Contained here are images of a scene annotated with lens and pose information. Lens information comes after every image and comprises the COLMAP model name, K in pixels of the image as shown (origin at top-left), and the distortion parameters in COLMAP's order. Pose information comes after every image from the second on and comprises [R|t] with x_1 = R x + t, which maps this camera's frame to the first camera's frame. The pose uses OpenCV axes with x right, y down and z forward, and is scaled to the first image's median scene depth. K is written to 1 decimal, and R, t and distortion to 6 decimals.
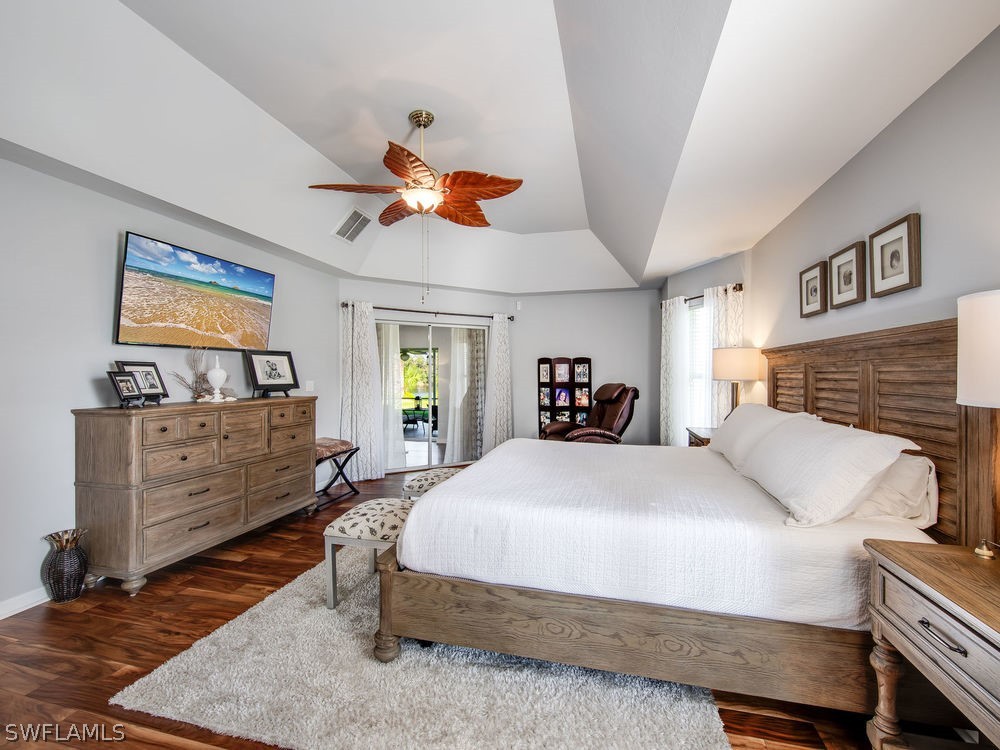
lens RADIAL K [[436.5, 0, 493.1], [0, 436.5, 374.6], [0, 0, 1]] dist [0.003649, -0.001946]
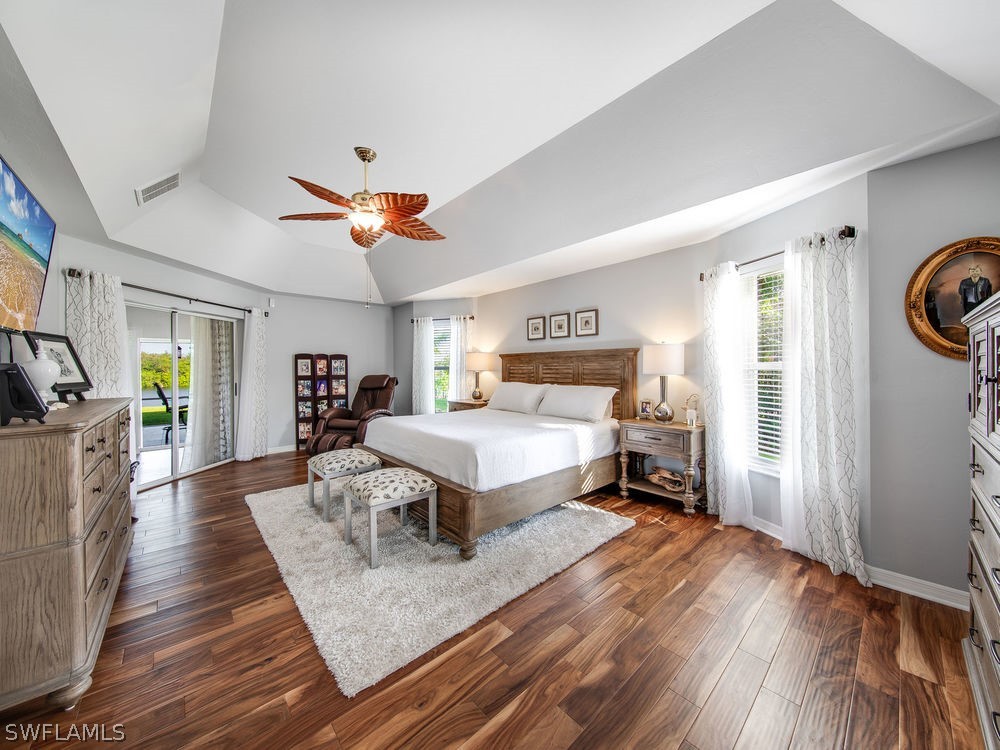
lens RADIAL K [[365.6, 0, 500.5], [0, 365.6, 369.4], [0, 0, 1]] dist [-0.001625, -0.000650]
pose [[0.543018, -0.006646, 0.839695, -0.402087], [0.006667, 0.999971, 0.003603, 0.001618], [-0.839694, 0.003642, 0.543047, 0.074871]]
